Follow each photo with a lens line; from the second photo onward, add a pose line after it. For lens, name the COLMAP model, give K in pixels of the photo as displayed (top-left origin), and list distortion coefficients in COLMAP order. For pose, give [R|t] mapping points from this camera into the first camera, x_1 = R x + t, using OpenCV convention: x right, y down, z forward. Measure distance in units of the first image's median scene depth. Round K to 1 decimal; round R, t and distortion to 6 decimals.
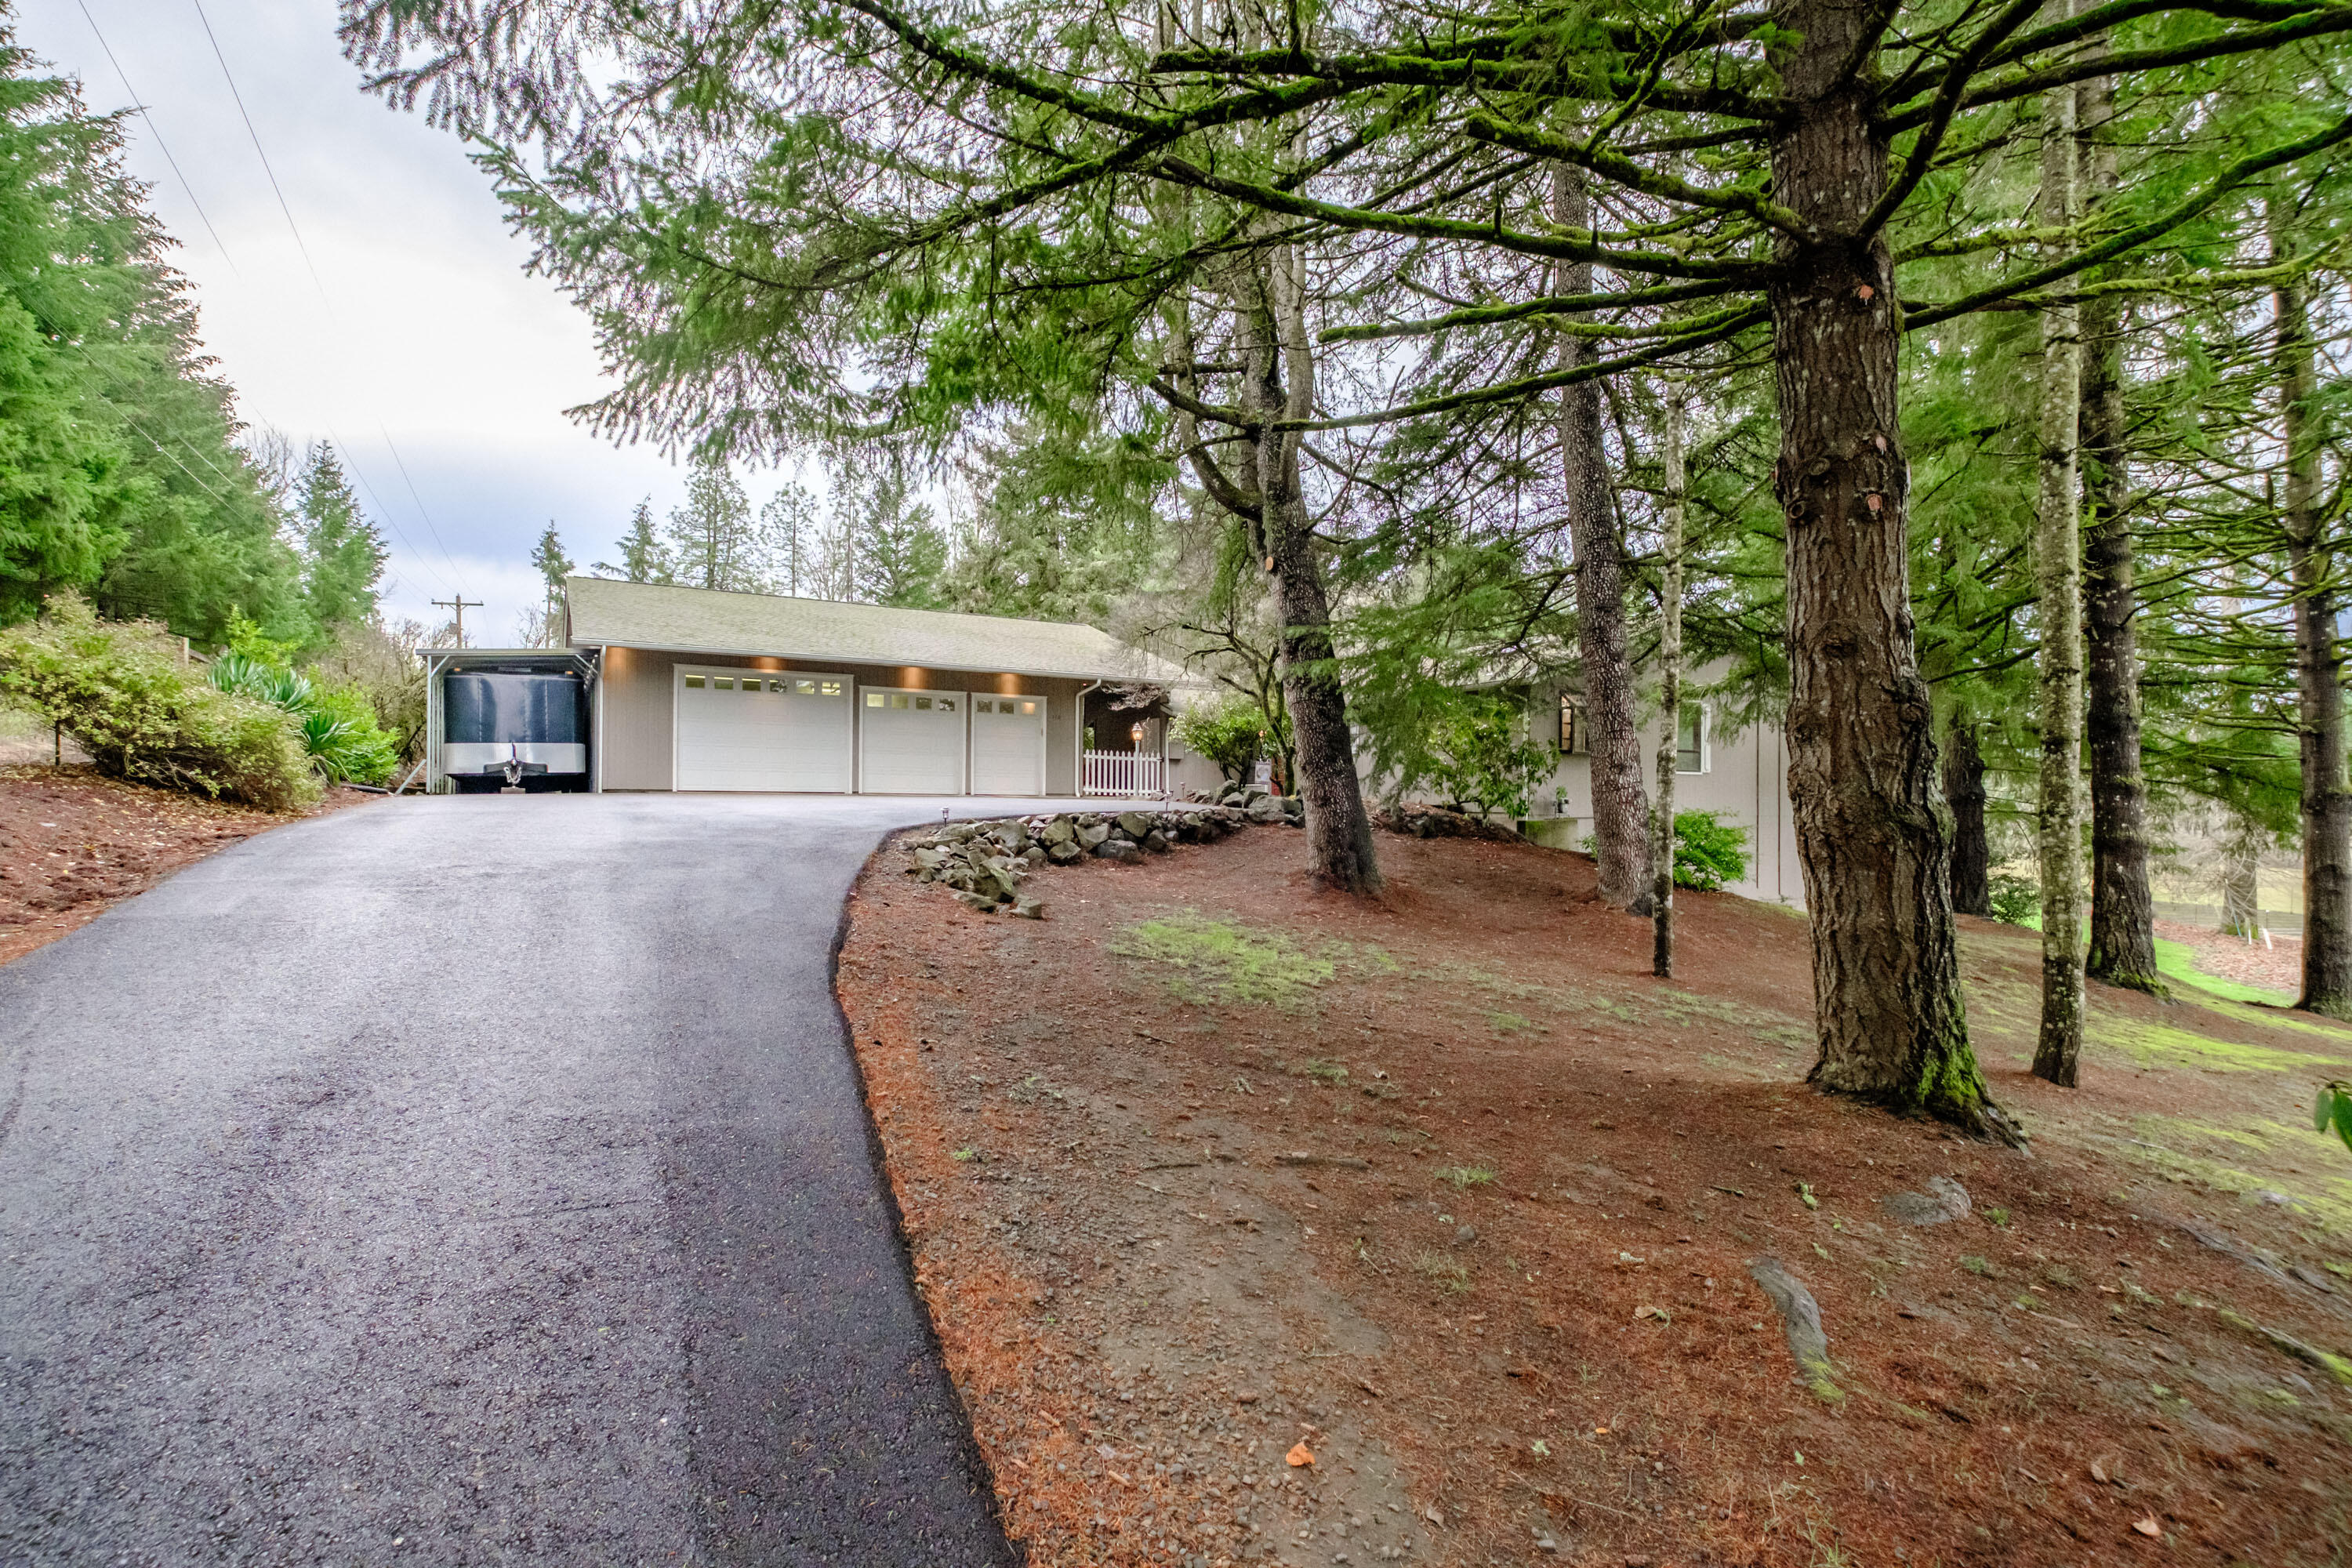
lens RADIAL K [[1080.6, 0, 1170.3], [0, 1080.6, 790.2], [0, 0, 1]] dist [0.021510, 0.000453]
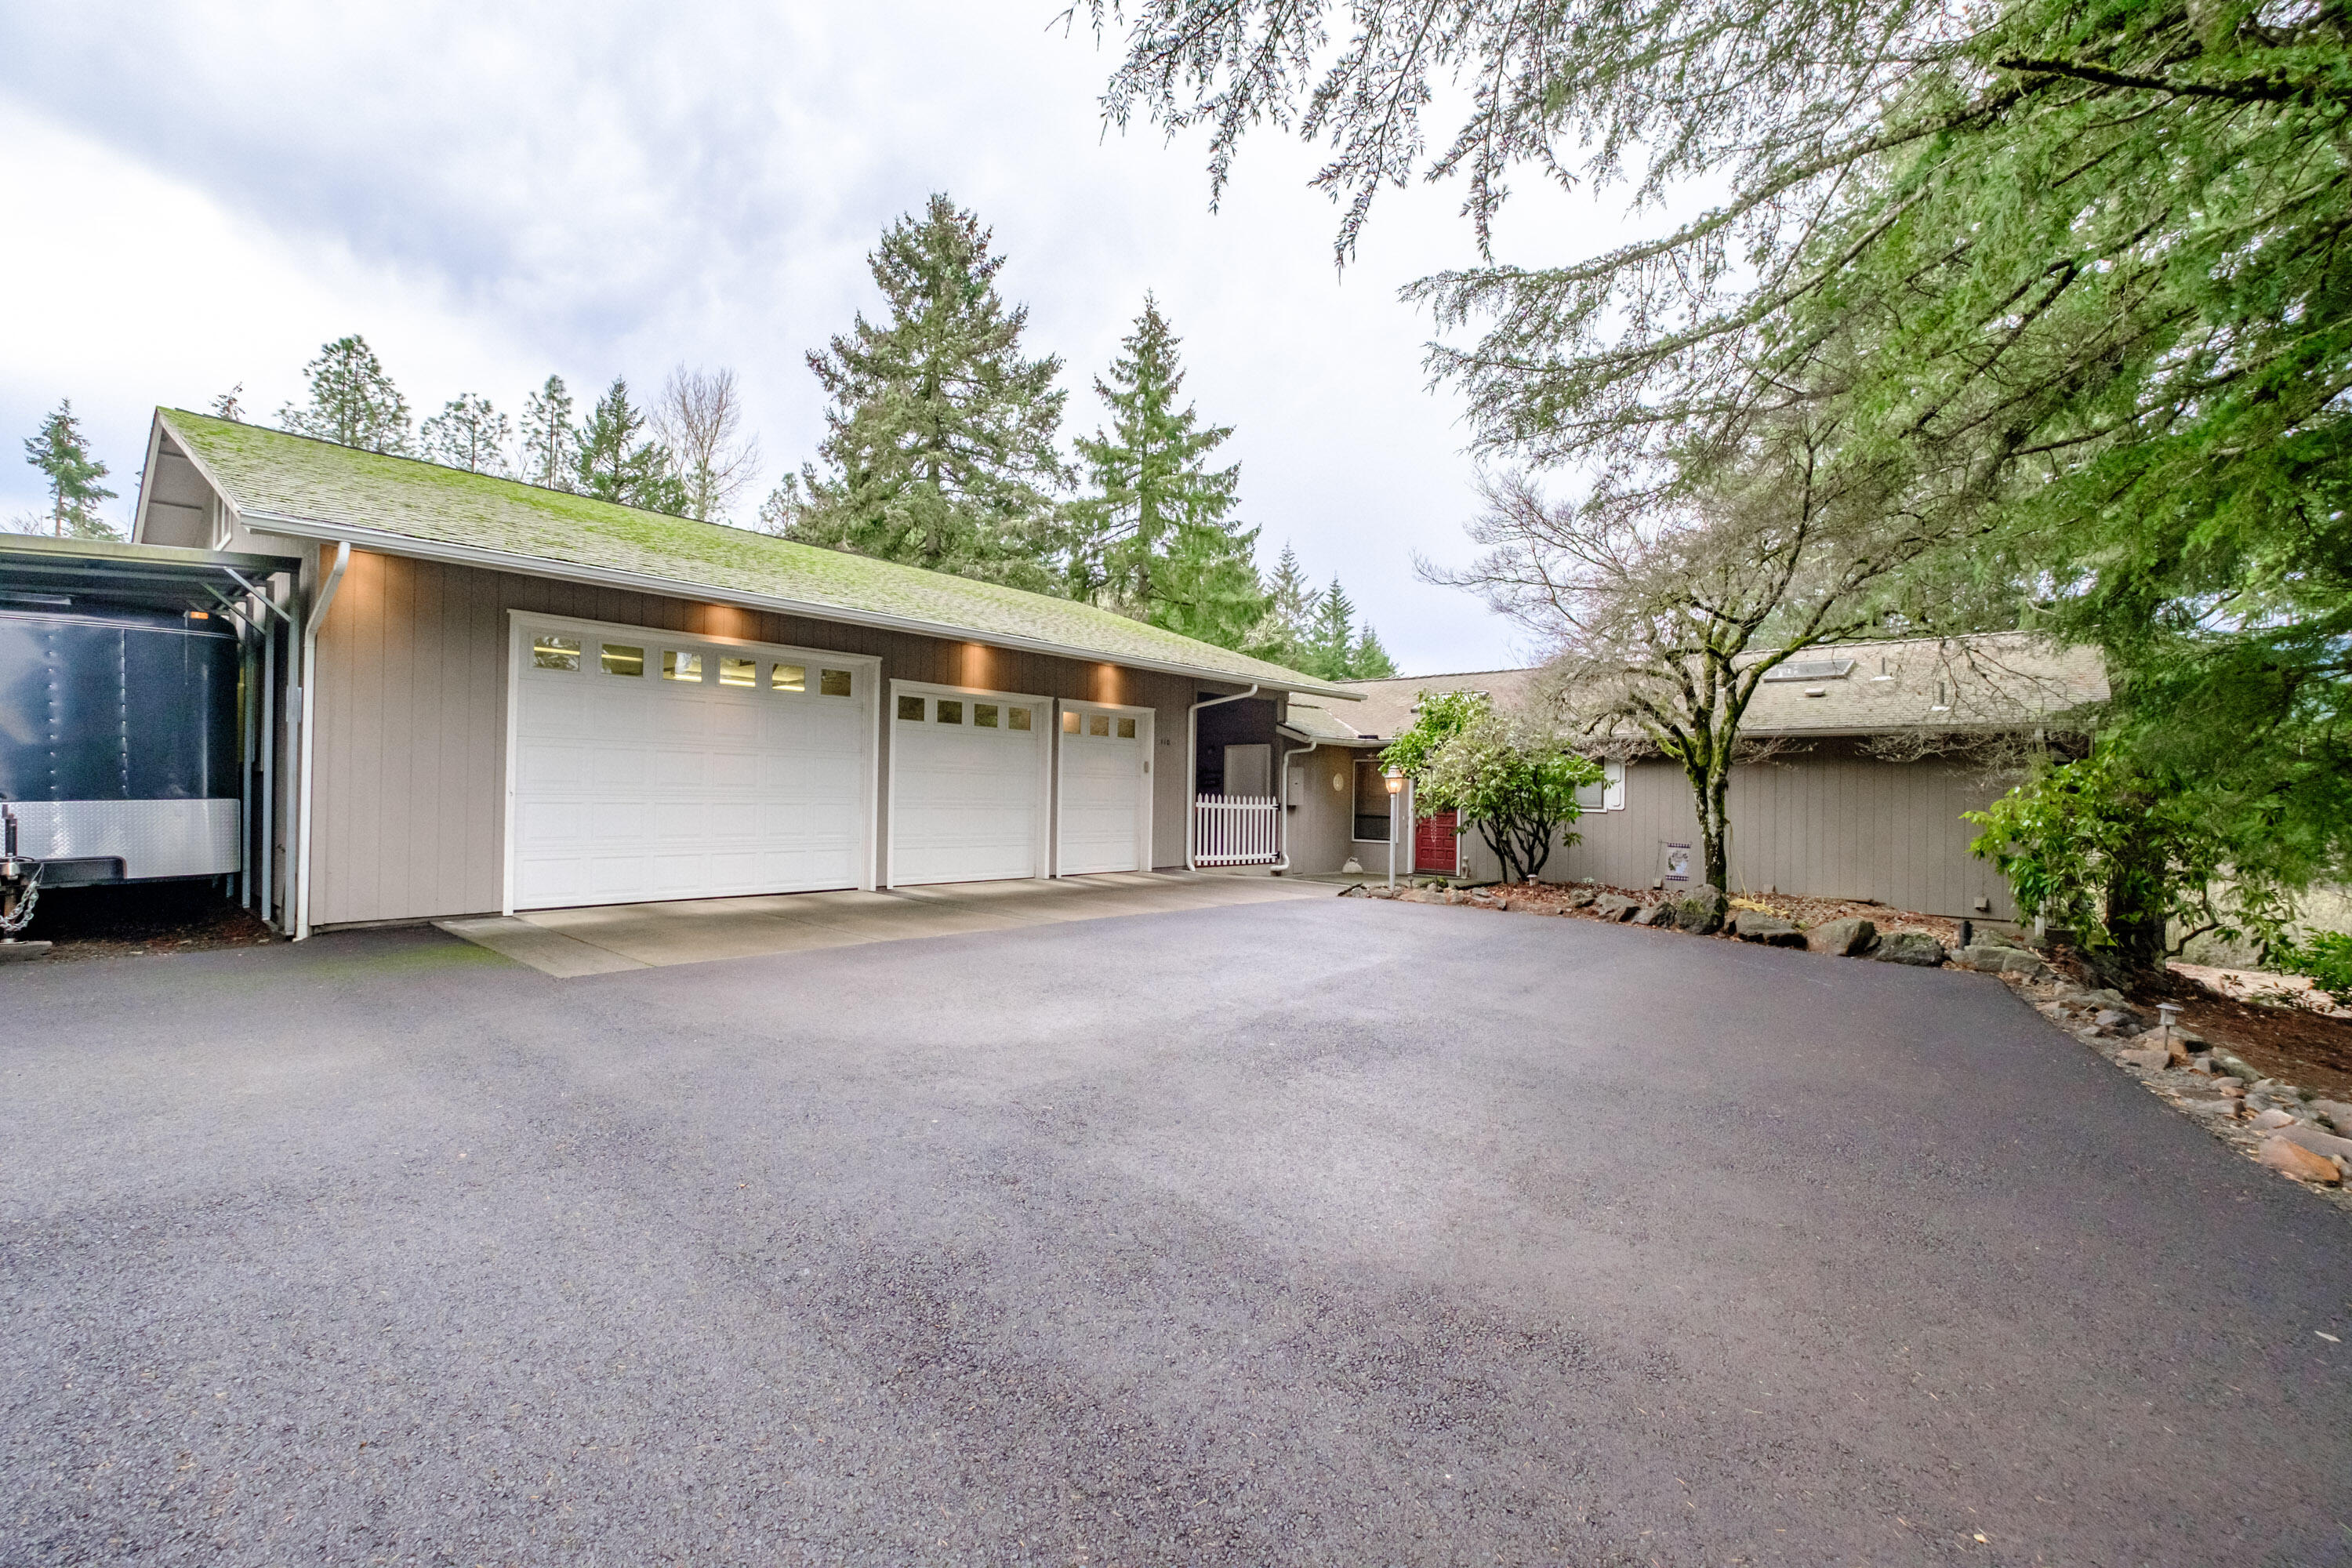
lens RADIAL K [[1010.6, 0, 1183.9], [0, 1010.6, 784.2], [0, 0, 1]] dist [-0.001413, -0.000061]
pose [[0.945718, 0.012324, 0.324754, -0.276424], [-0.012890, 0.999917, -0.000408, -0.042968], [-0.324732, -0.003800, 0.945798, 0.449856]]
